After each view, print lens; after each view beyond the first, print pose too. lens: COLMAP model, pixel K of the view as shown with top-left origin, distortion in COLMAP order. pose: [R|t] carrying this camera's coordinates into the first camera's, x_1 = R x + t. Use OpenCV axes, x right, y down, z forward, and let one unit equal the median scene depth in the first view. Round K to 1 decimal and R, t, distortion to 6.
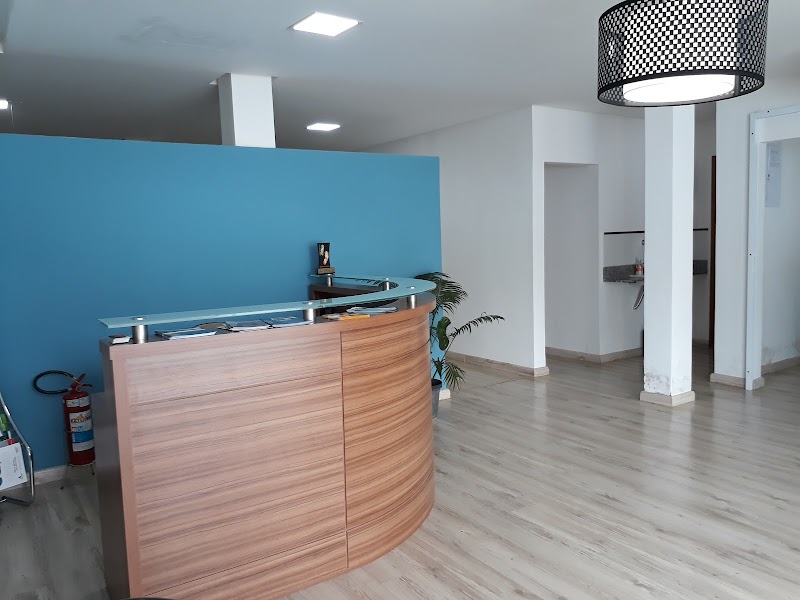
lens RADIAL K [[660.1, 0, 402.2], [0, 660.1, 300.2], [0, 0, 1]] dist [0.005431, -0.001204]
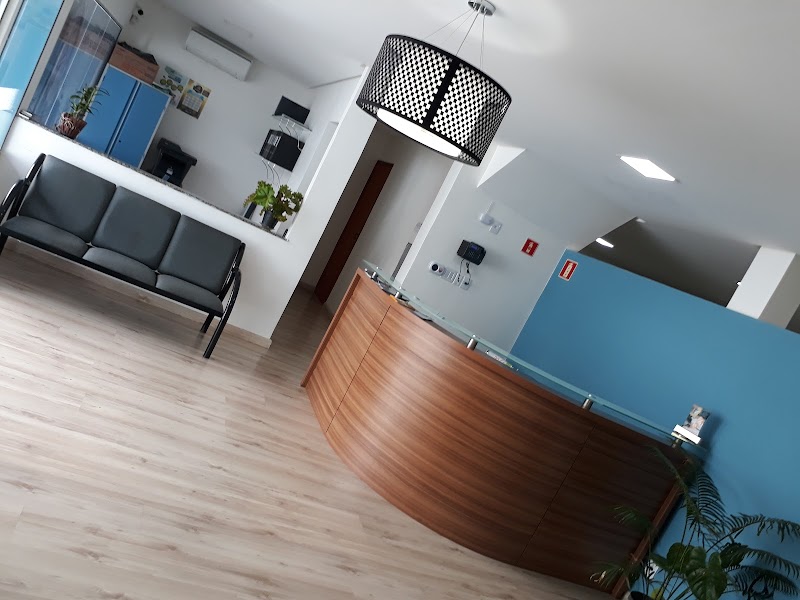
lens RADIAL K [[660.1, 0, 402.6], [0, 660.1, 300.5], [0, 0, 1]] dist [0.005431, -0.001204]
pose [[-0.259586, 0.025597, -0.965381, 1.310451], [-0.528482, 0.832915, 0.164191, -0.216942], [0.808283, 0.552808, -0.202686, 1.184682]]
